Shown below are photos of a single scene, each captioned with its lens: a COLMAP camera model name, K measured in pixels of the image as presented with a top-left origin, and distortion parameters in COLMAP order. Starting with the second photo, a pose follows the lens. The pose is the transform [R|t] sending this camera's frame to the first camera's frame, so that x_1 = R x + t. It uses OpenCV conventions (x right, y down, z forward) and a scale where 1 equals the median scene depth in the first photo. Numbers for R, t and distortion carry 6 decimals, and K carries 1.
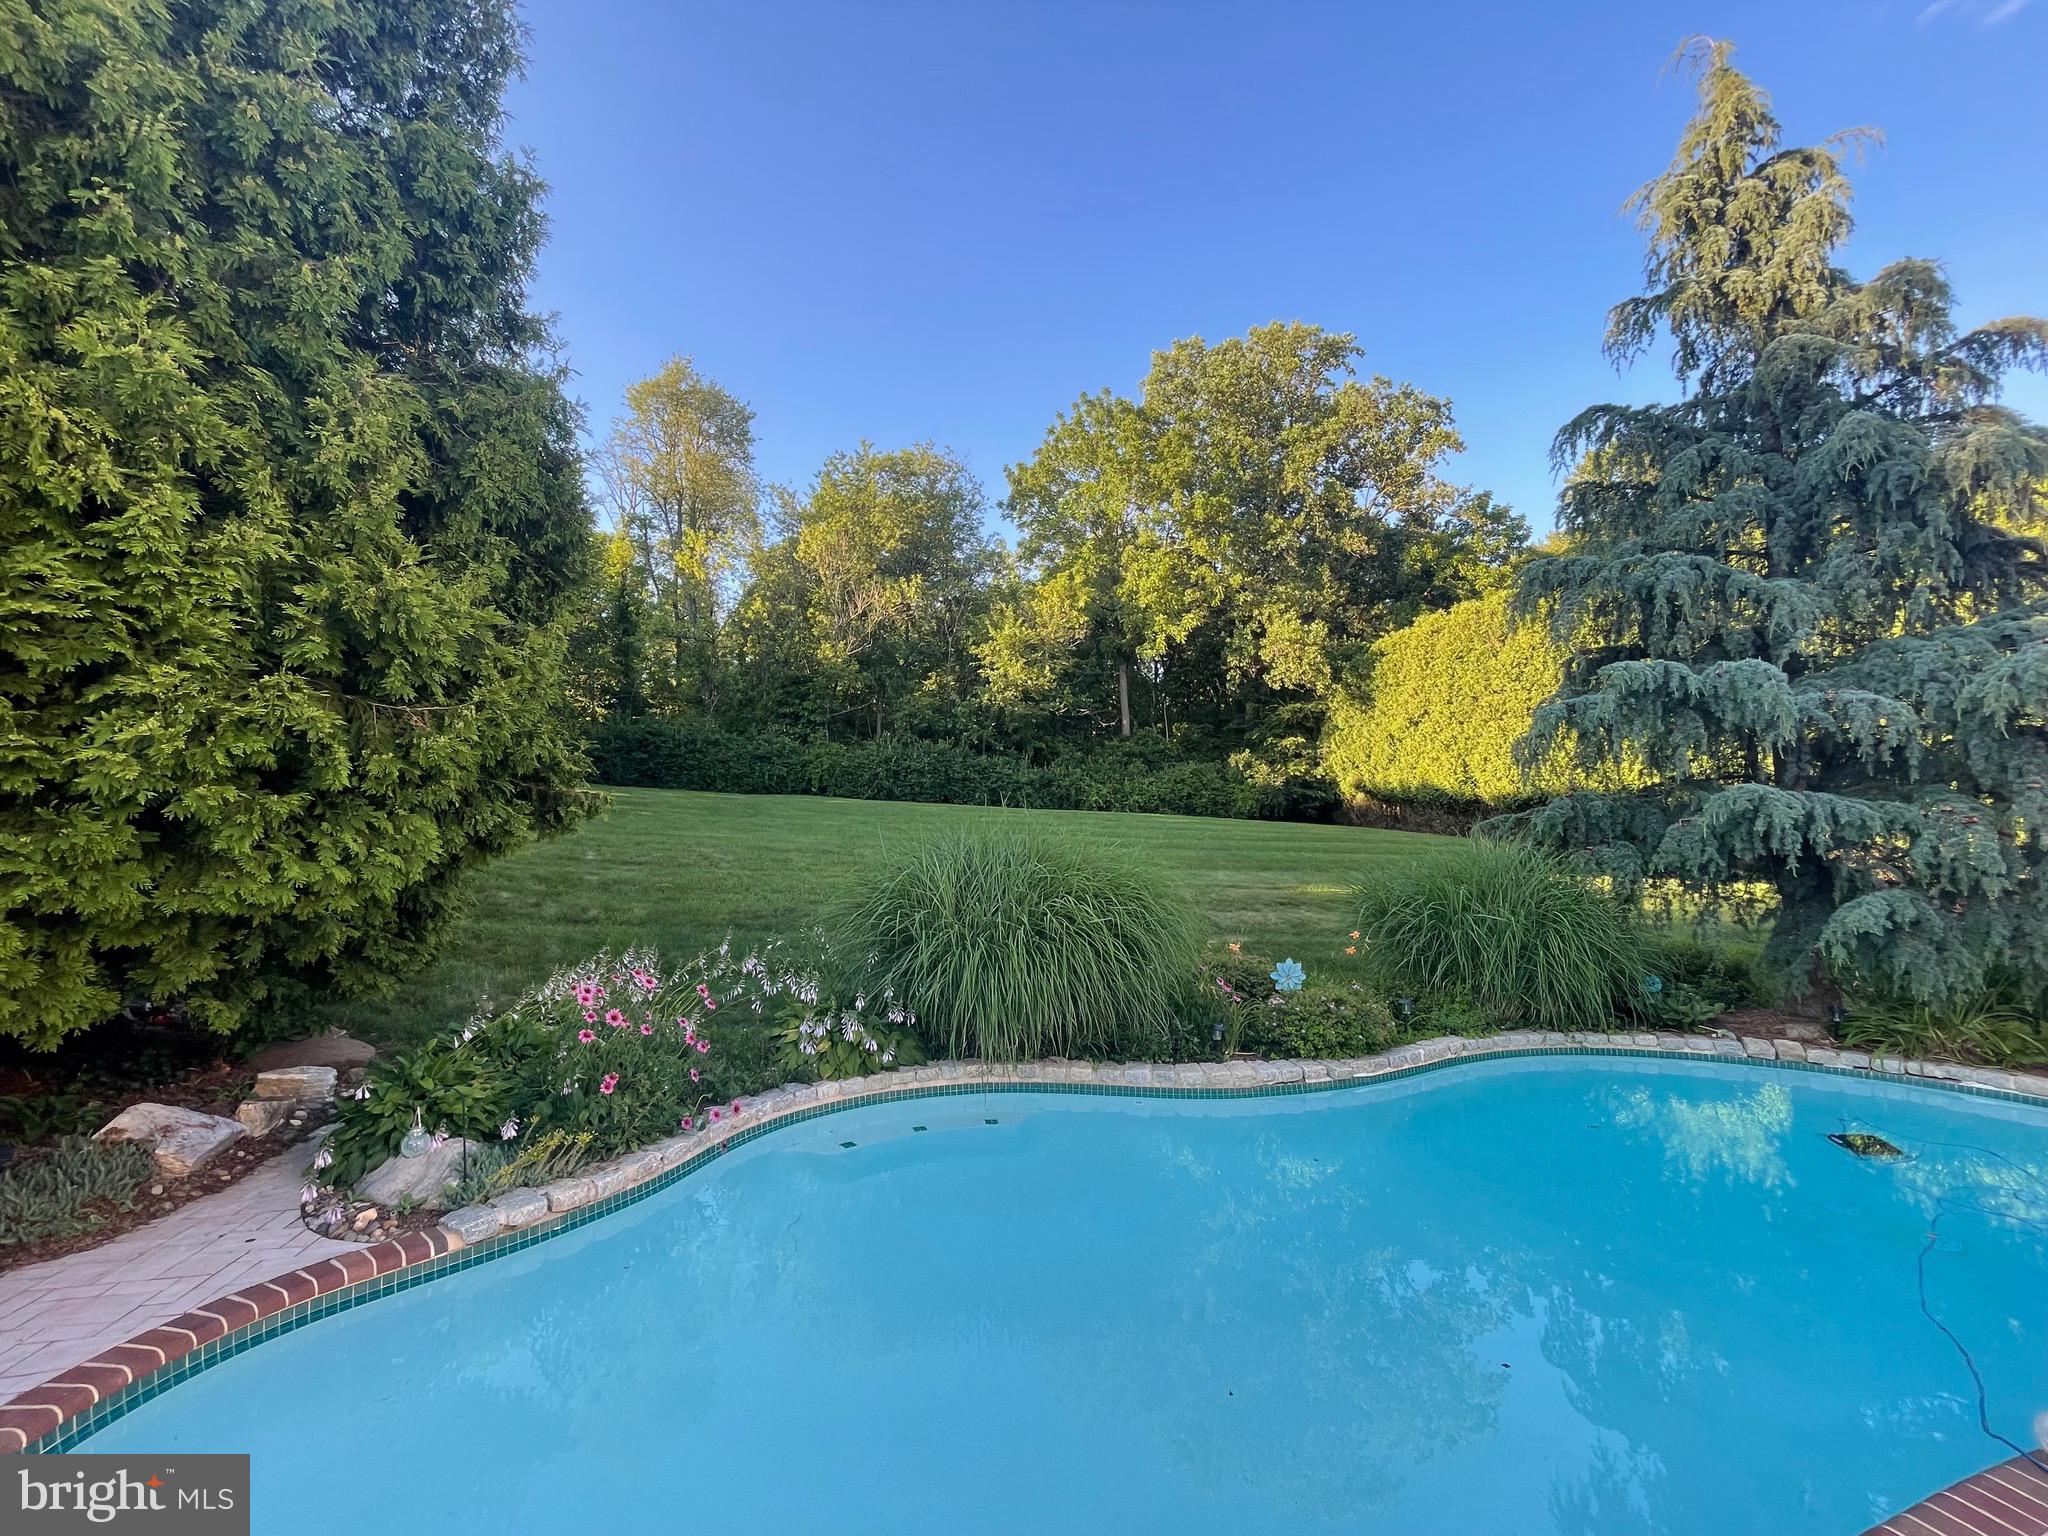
lens RADIAL K [[824.9, 0, 1022.8], [0, 824.9, 761.3], [0, 0, 1]] dist [-0.014044, 0.008605]
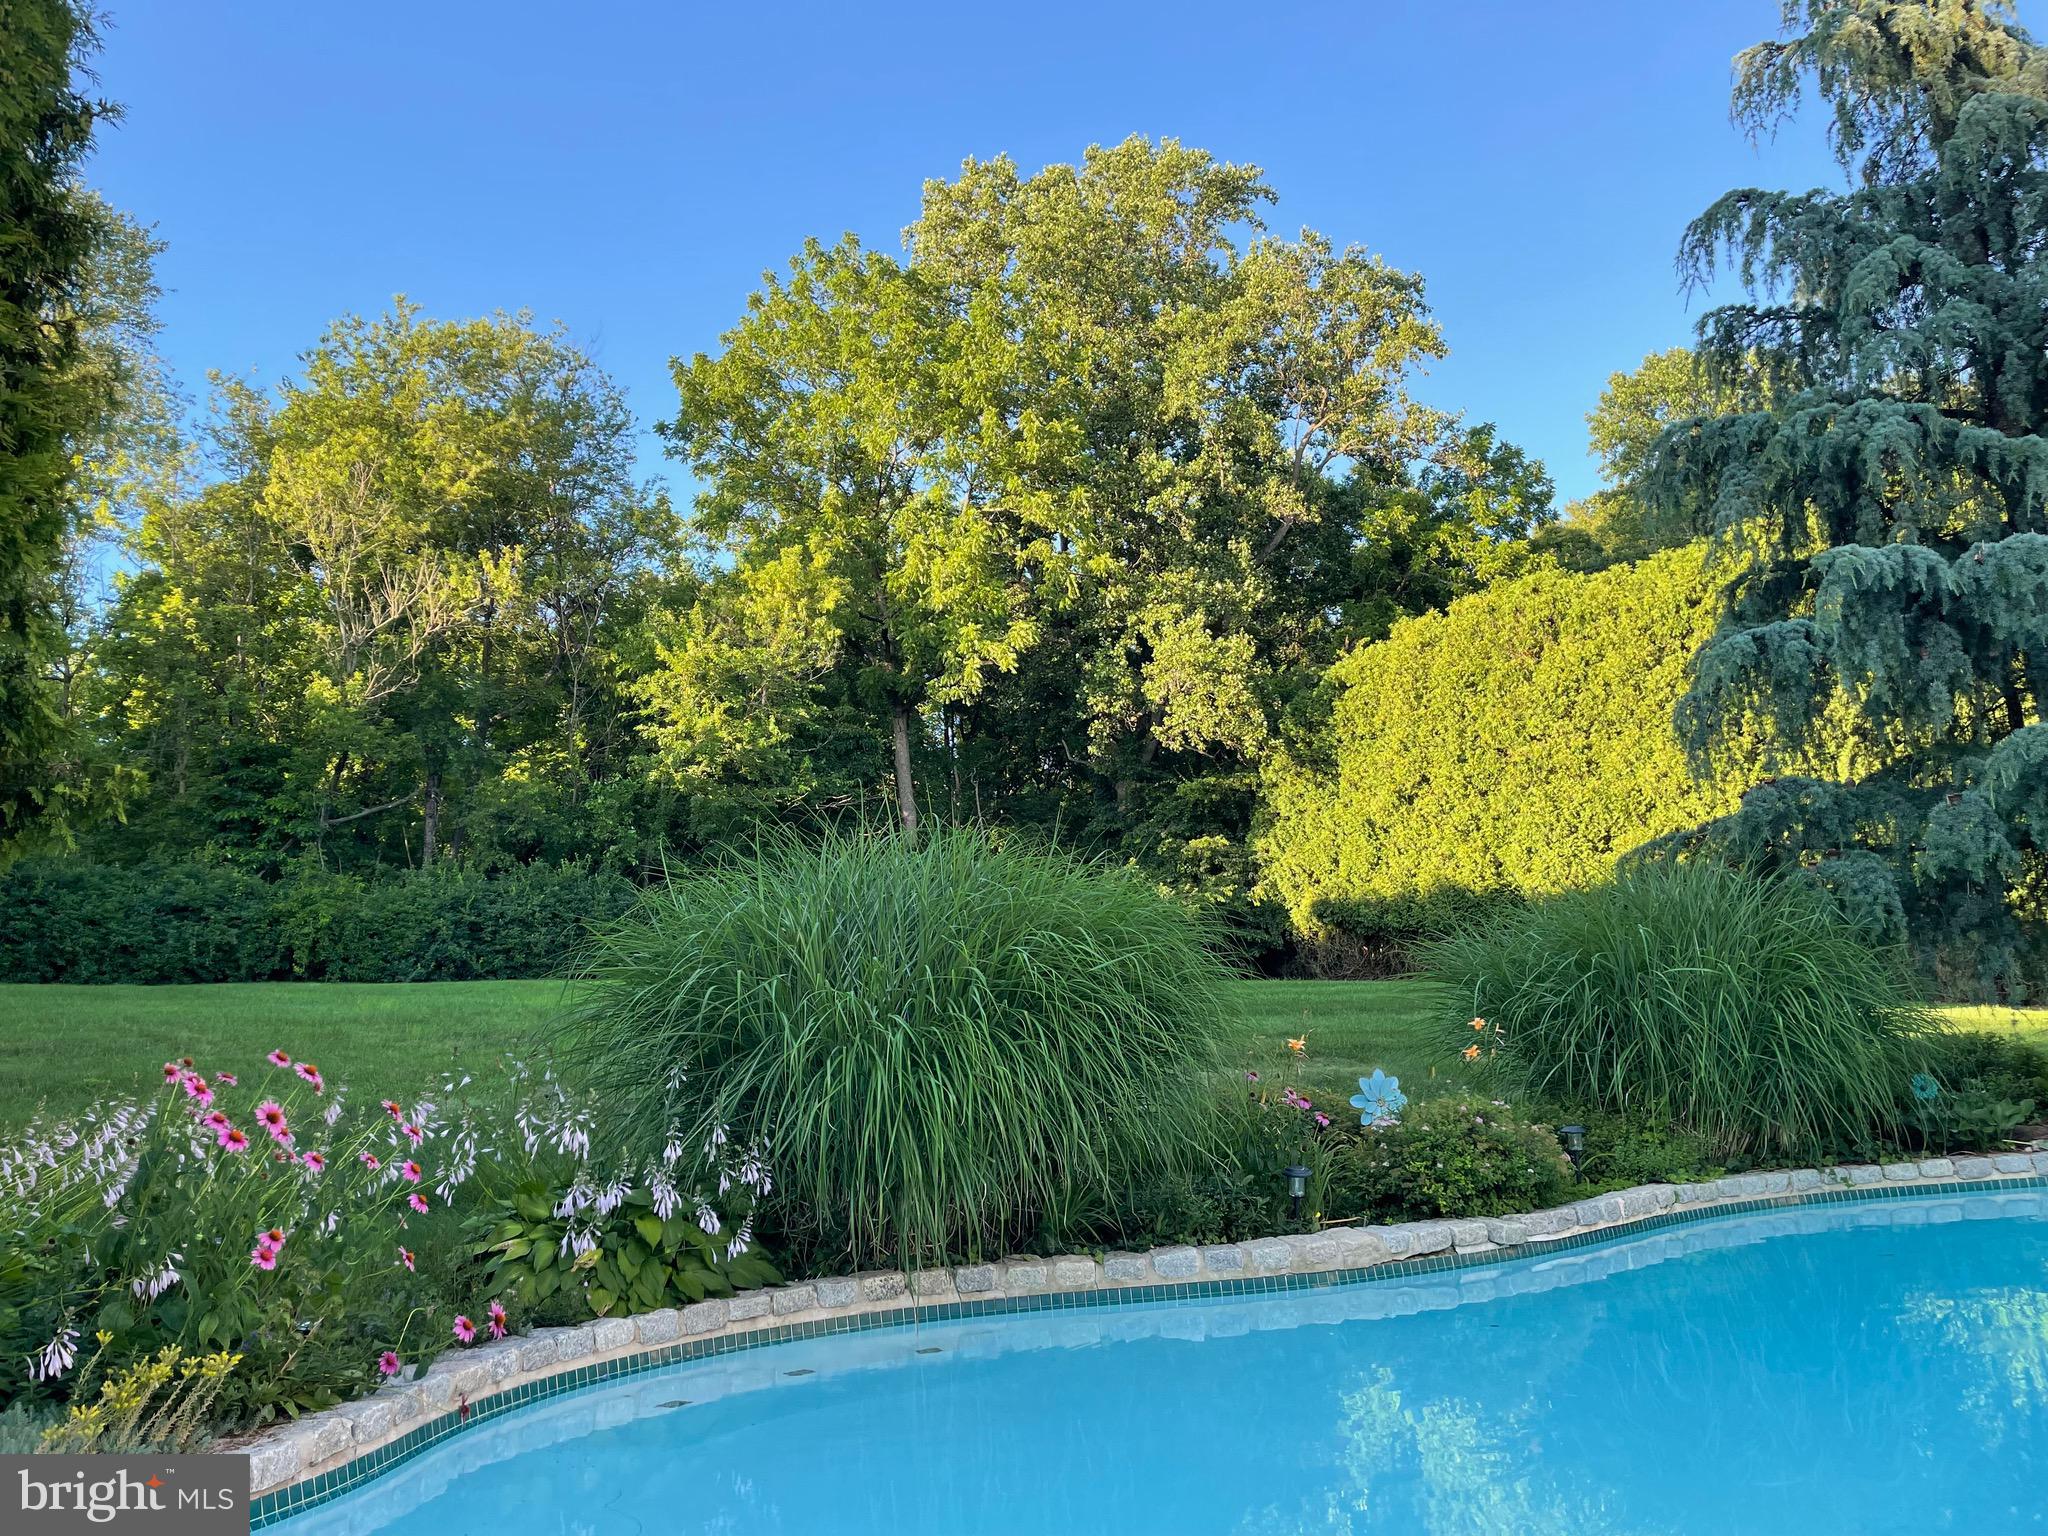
lens RADIAL K [[1526.5, 0, 1020.3], [0, 1526.5, 744.3], [0, 0, 1]] dist [0.090128, -0.103843]
pose [[0.974487, -0.023450, 0.223216, -0.150228], [0.050871, 0.991722, -0.117899, 0.127438], [-0.218603, 0.126246, 0.967613, -0.008546]]
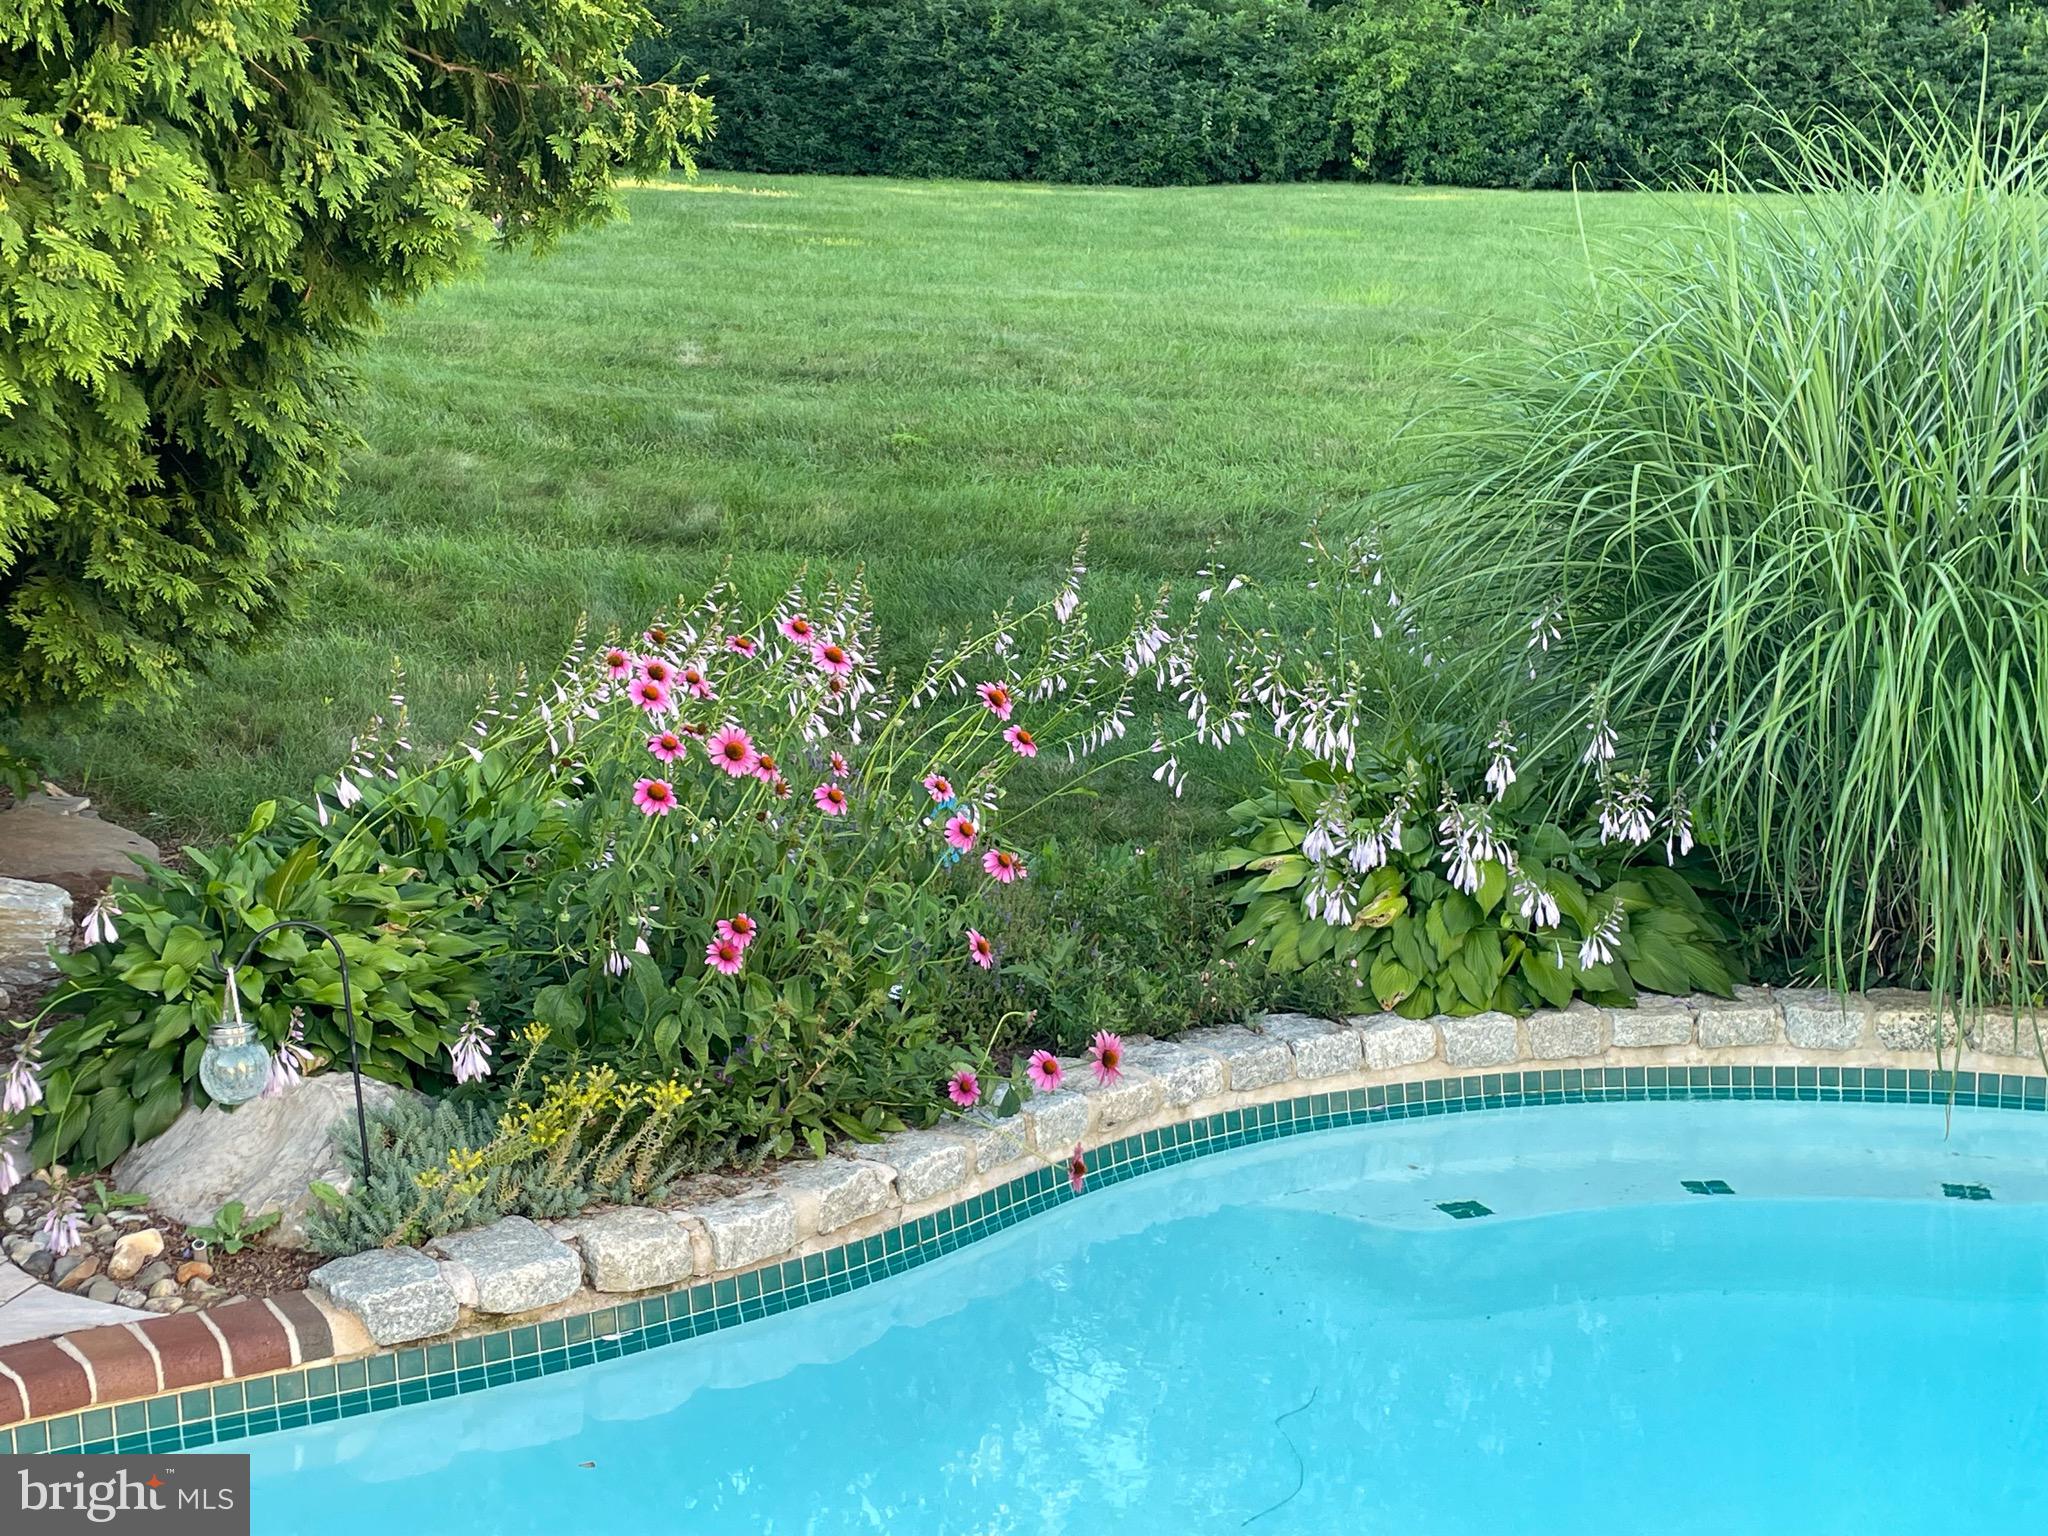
lens RADIAL K [[2707.5, 0, 1064.6], [0, 2707.5, 762.2], [0, 0, 1]] dist [0.167753, -0.463096]
pose [[0.936785, 0.040613, -0.347539, -0.004746], [0.044005, 0.971680, 0.232166, 0.043848], [0.347126, -0.232783, 0.908469, 0.048446]]
